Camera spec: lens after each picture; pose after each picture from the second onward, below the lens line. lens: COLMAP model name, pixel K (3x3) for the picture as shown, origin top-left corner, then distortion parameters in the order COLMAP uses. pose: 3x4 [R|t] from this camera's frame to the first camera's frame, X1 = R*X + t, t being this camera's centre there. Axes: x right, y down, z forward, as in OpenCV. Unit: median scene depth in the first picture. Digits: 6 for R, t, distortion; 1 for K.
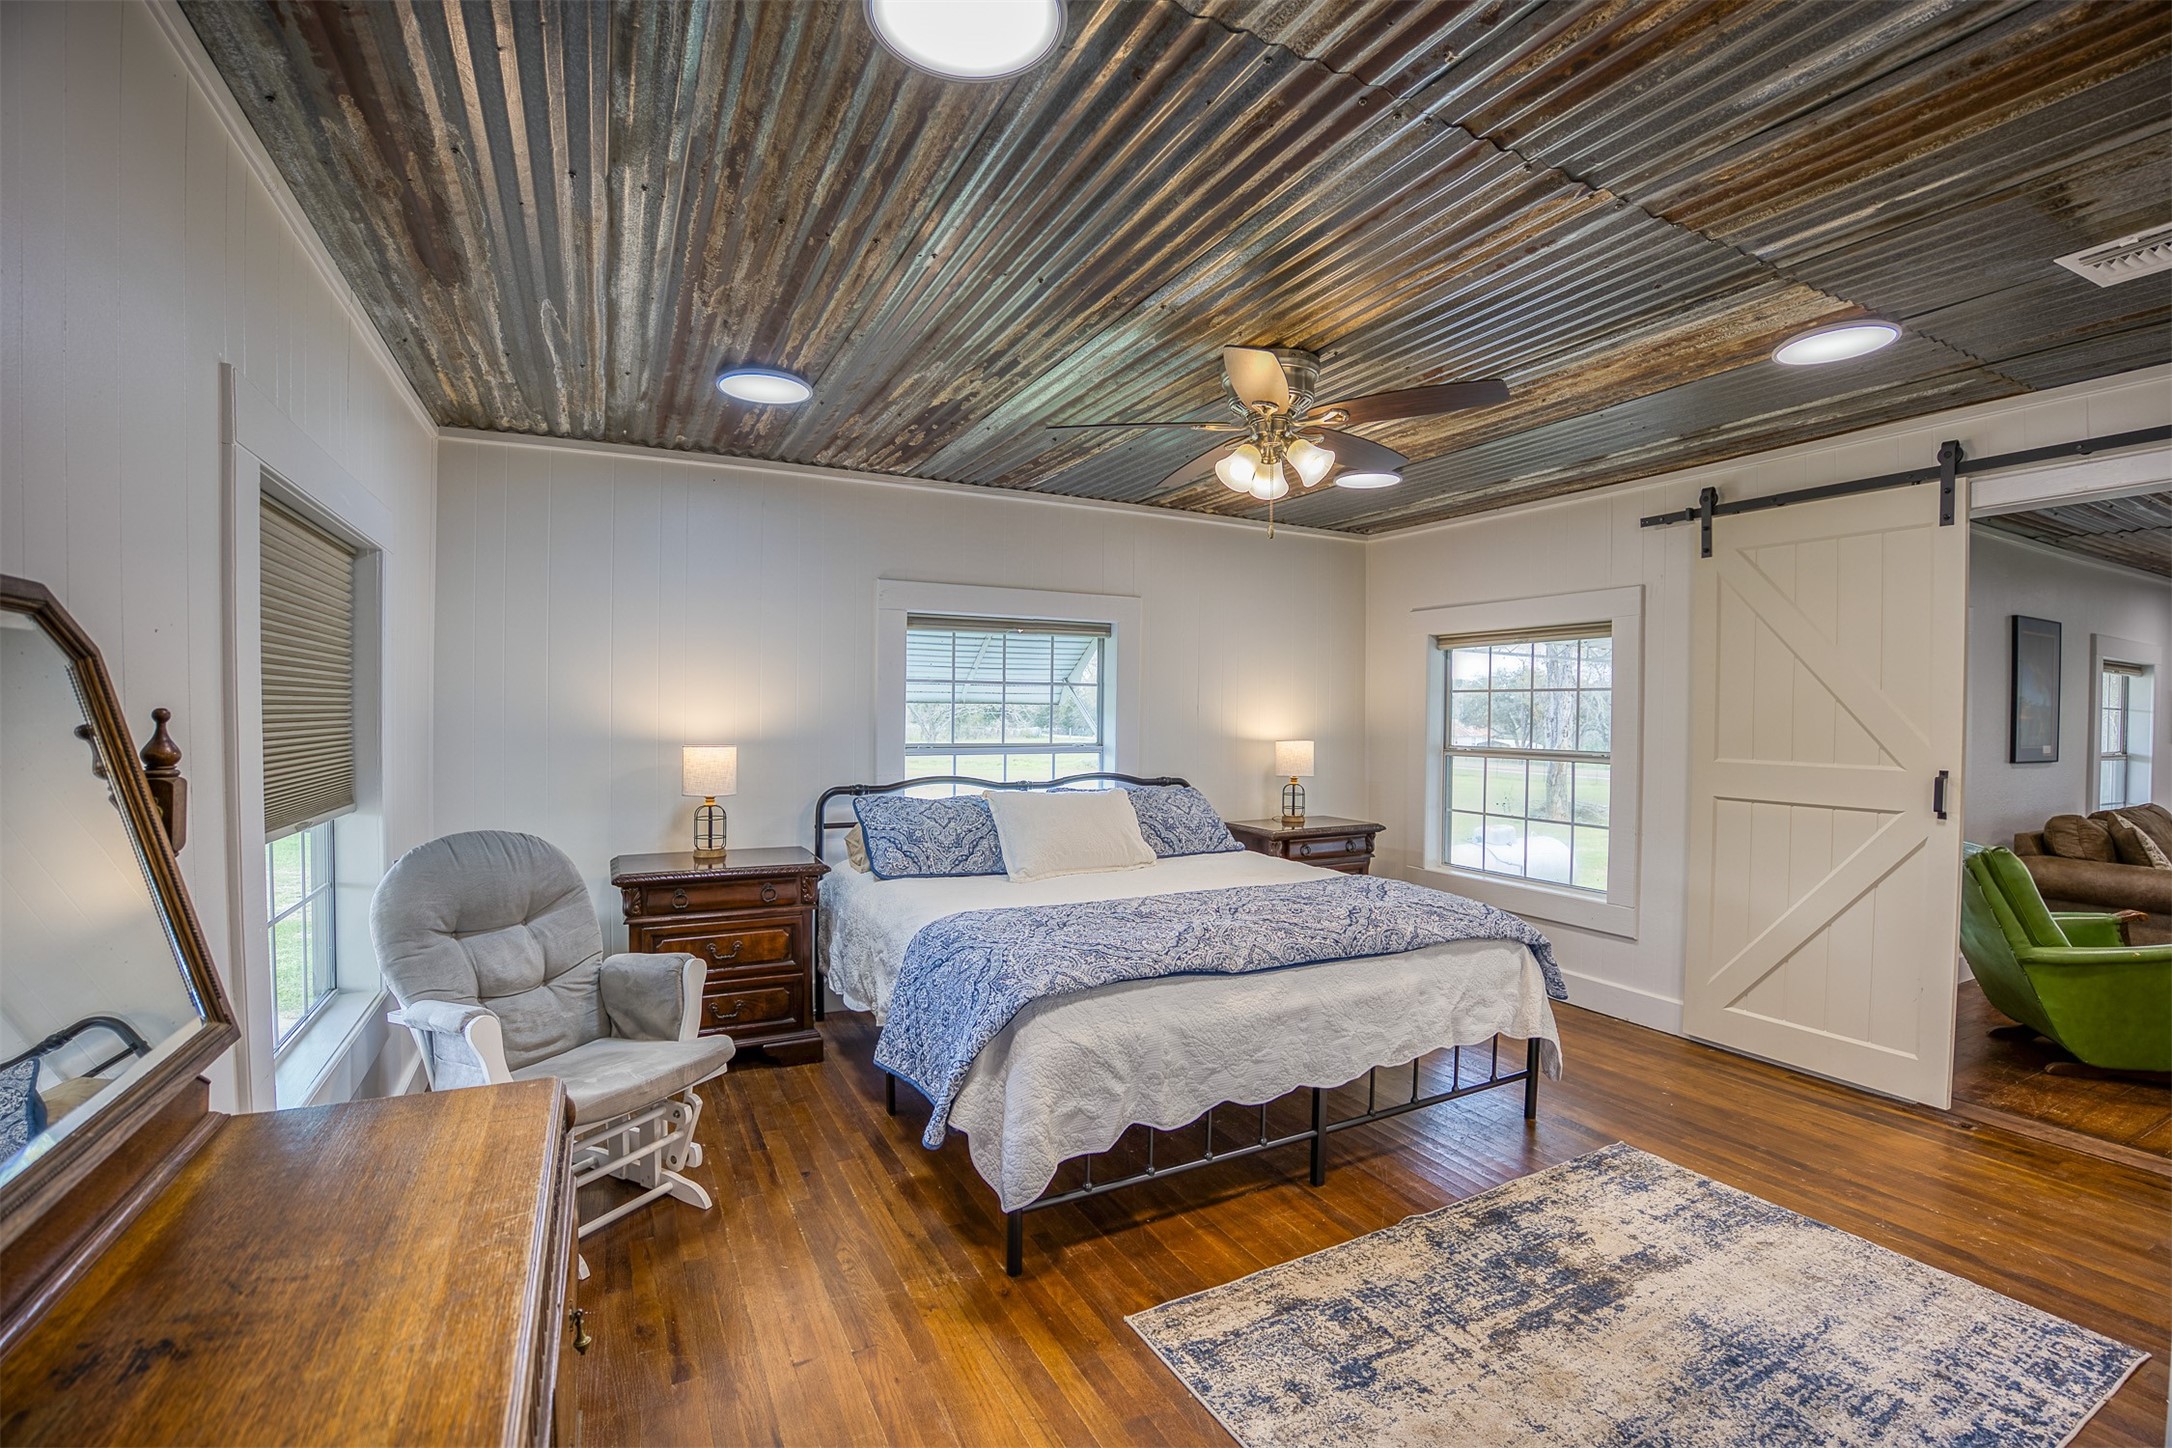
lens RADIAL K [[929.6, 0, 1086.0], [0, 929.6, 724.0], [0, 0, 1]] dist [-0.001088, -0.000157]
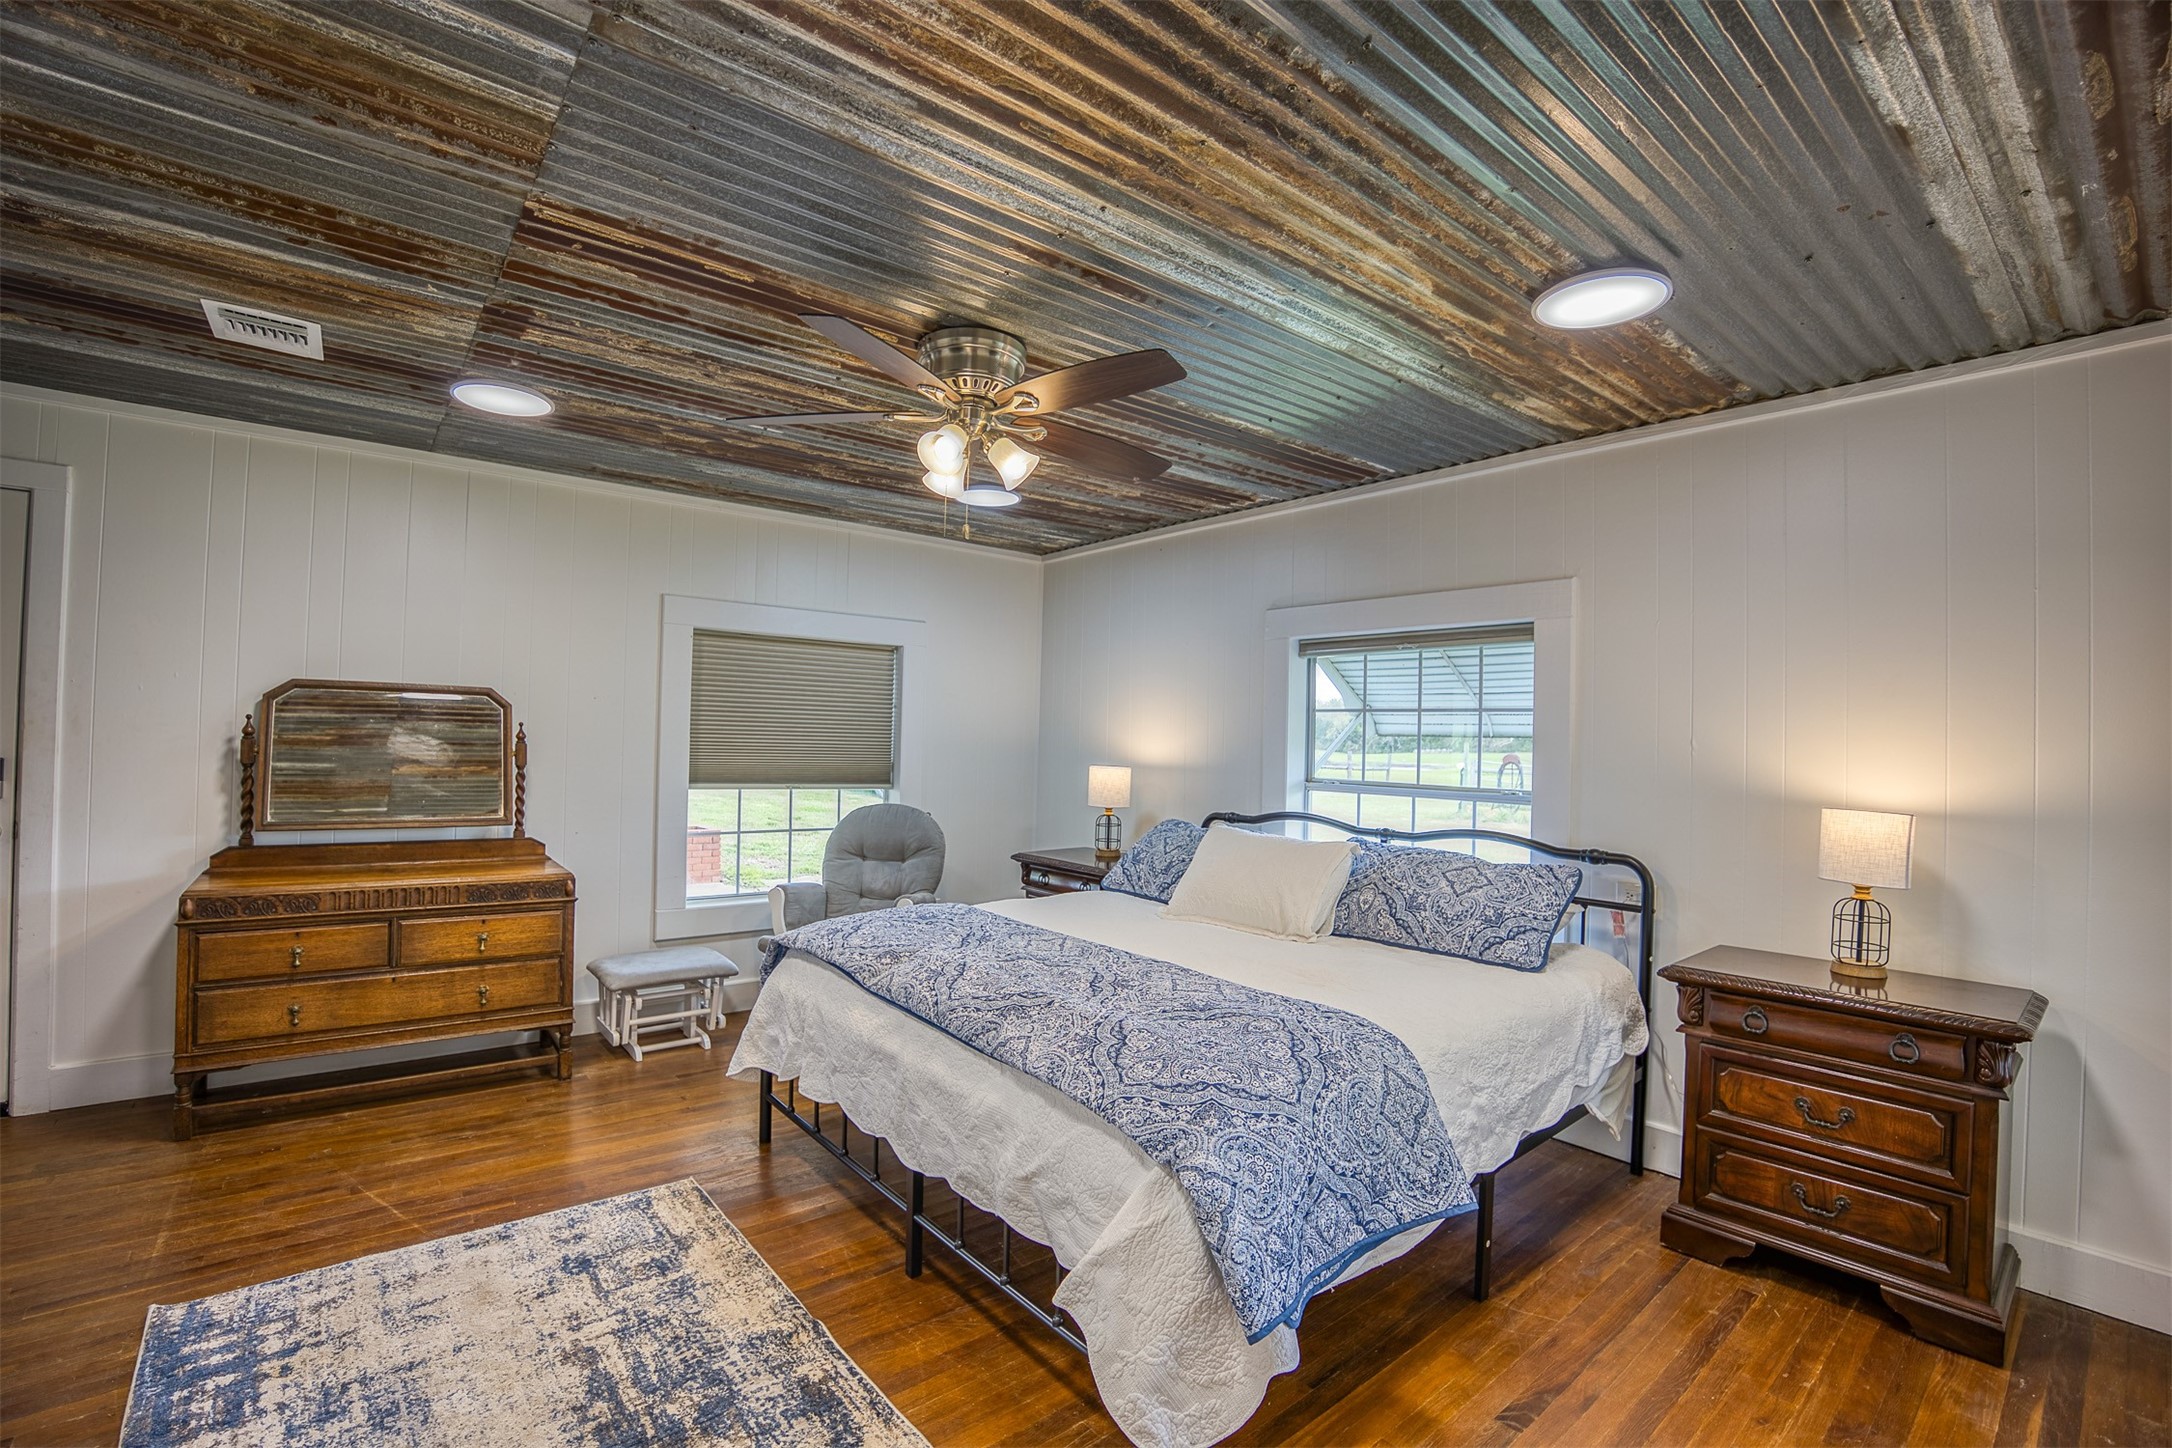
lens RADIAL K [[929.6, 0, 1086.0], [0, 929.6, 724.0], [0, 0, 1]] dist [-0.001088, -0.000157]
pose [[0.194082, -0.024858, -0.980670, 1.246446], [-0.028987, 0.999097, -0.031062, 0.003620], [0.980557, 0.034456, 0.193186, 1.060771]]
